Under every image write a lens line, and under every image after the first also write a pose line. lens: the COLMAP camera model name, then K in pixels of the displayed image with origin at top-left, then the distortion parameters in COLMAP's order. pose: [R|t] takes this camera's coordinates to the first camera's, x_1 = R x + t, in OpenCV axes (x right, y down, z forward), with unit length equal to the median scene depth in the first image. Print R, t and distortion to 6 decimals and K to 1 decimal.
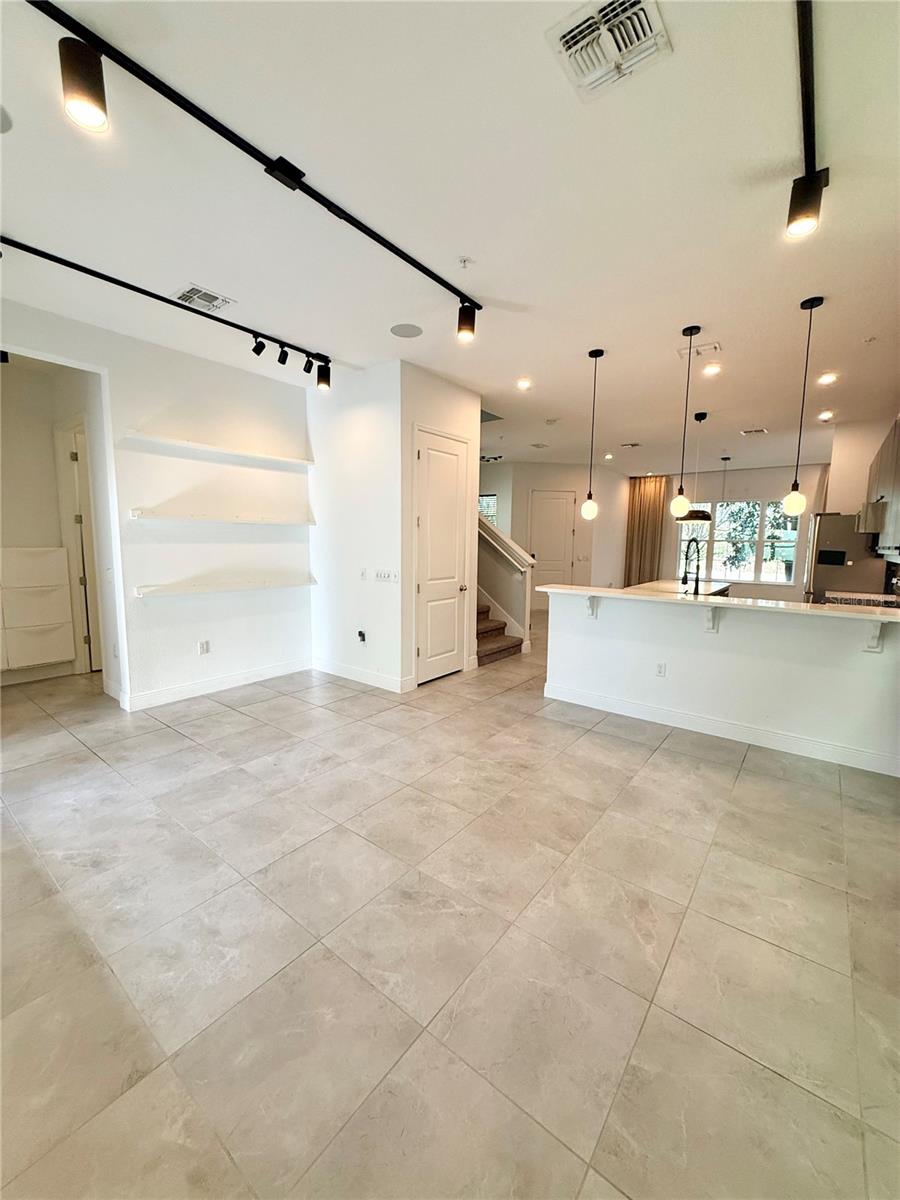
lens RADIAL K [[478.2, 0, 446.9], [0, 478.2, 595.4], [0, 0, 1]] dist [-0.001427, 0.000458]
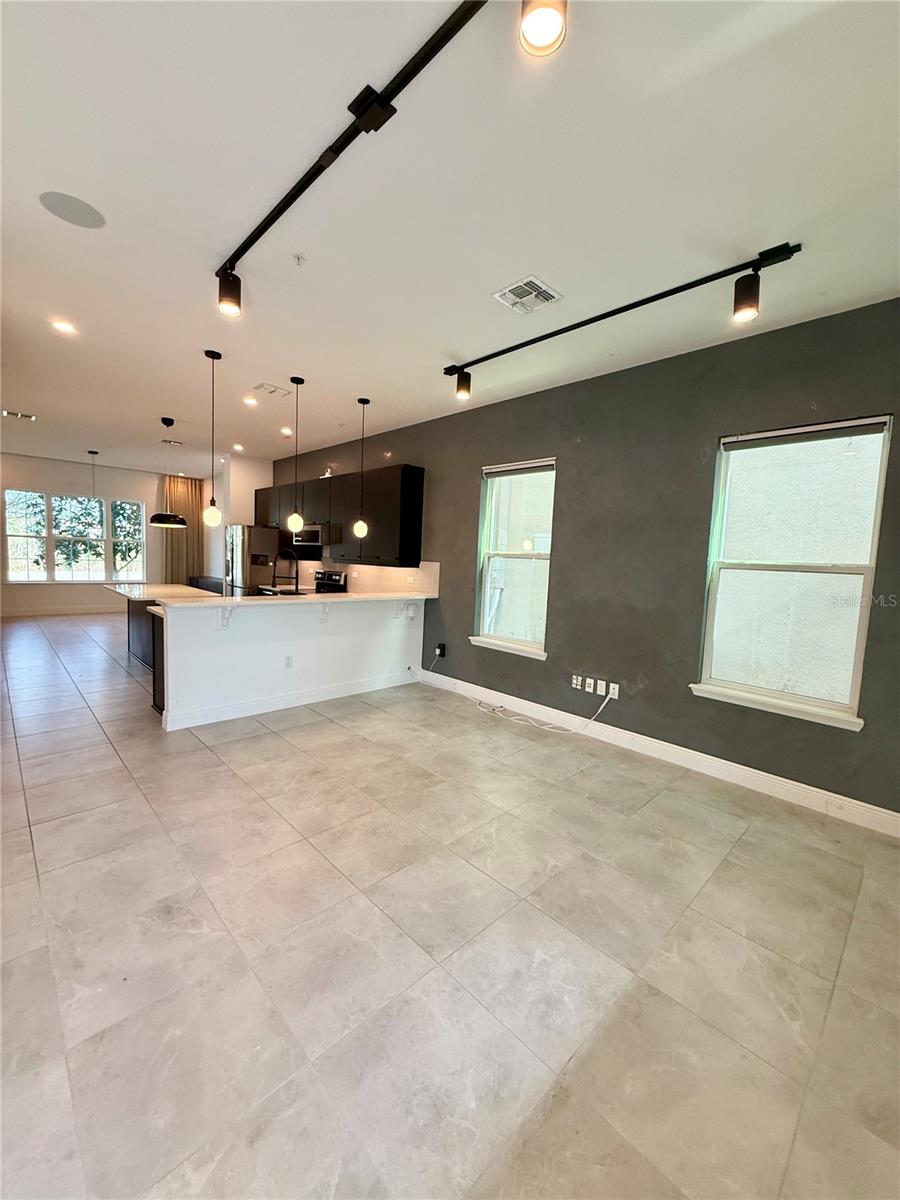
lens RADIAL K [[478.2, 0, 454.6], [0, 478.2, 597.0], [0, 0, 1]] dist [-0.001427, 0.000458]
pose [[0.130405, -0.091063, 0.987270, -0.914592], [0.072178, 0.994003, 0.082150, -0.098045], [-0.988830, 0.060547, 0.136195, 0.619819]]
